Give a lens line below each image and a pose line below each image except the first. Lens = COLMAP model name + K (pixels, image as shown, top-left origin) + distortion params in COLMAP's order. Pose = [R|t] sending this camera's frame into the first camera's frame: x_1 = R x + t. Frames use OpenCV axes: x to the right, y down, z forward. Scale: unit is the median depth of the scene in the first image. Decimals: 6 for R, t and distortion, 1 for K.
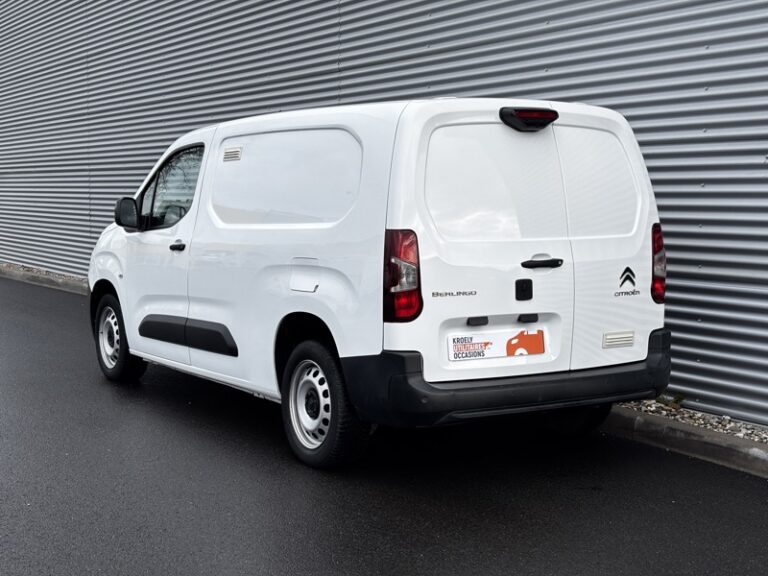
lens RADIAL K [[1200.0, 0, 381.3], [0, 1200.0, 284.3], [0, 0, 1]] dist [-0.148595, 0.000000]
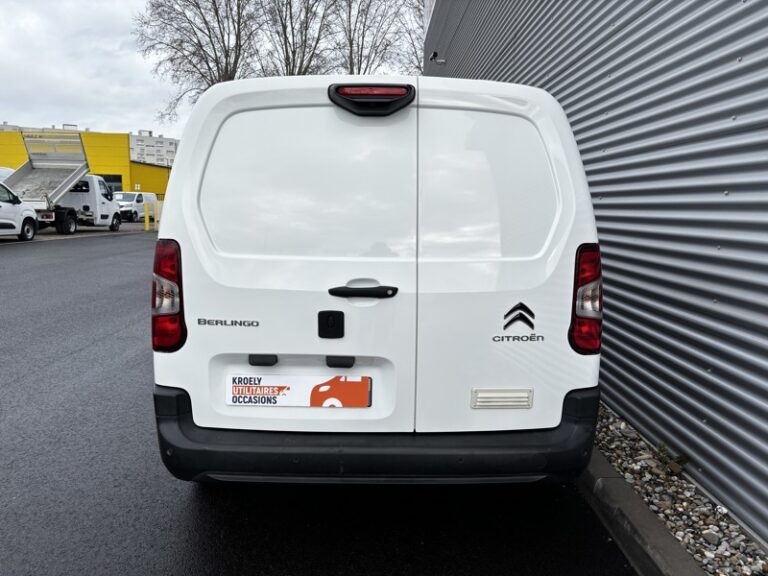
lens RADIAL K [[582.0, 0, 385.8], [0, 582.0, 294.3], [0, 0, 1]] dist [-0.002376, -0.030613]
pose [[0.870492, 0.078515, -0.485879, 0.325449], [-0.055334, 0.996547, 0.061899, -0.039121], [0.489061, -0.026997, 0.871832, 0.692754]]
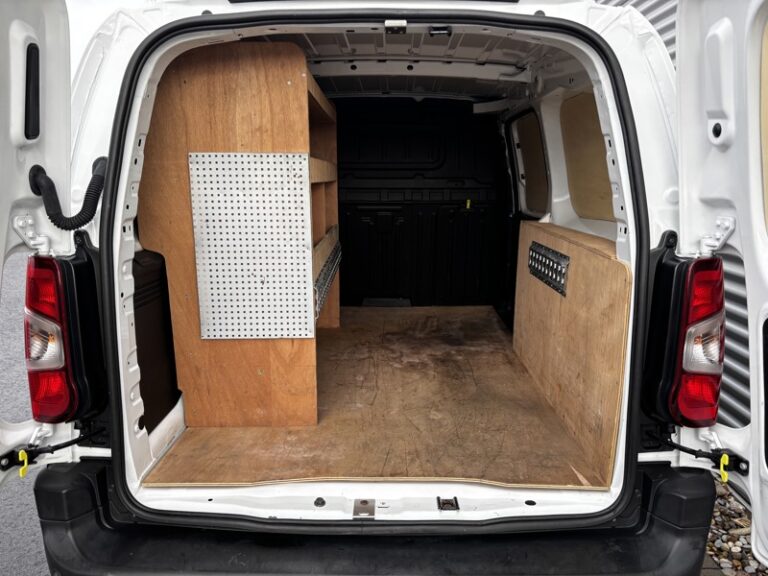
lens RADIAL K [[582.0, 0, 385.6], [0, 582.0, 290.3], [0, 0, 1]] dist [-0.002376, -0.030613]
pose [[0.854065, 0.102269, -0.510014, 0.262548], [-0.047601, 0.991734, 0.119152, -0.064810], [0.517984, -0.077486, 0.851873, 0.821919]]
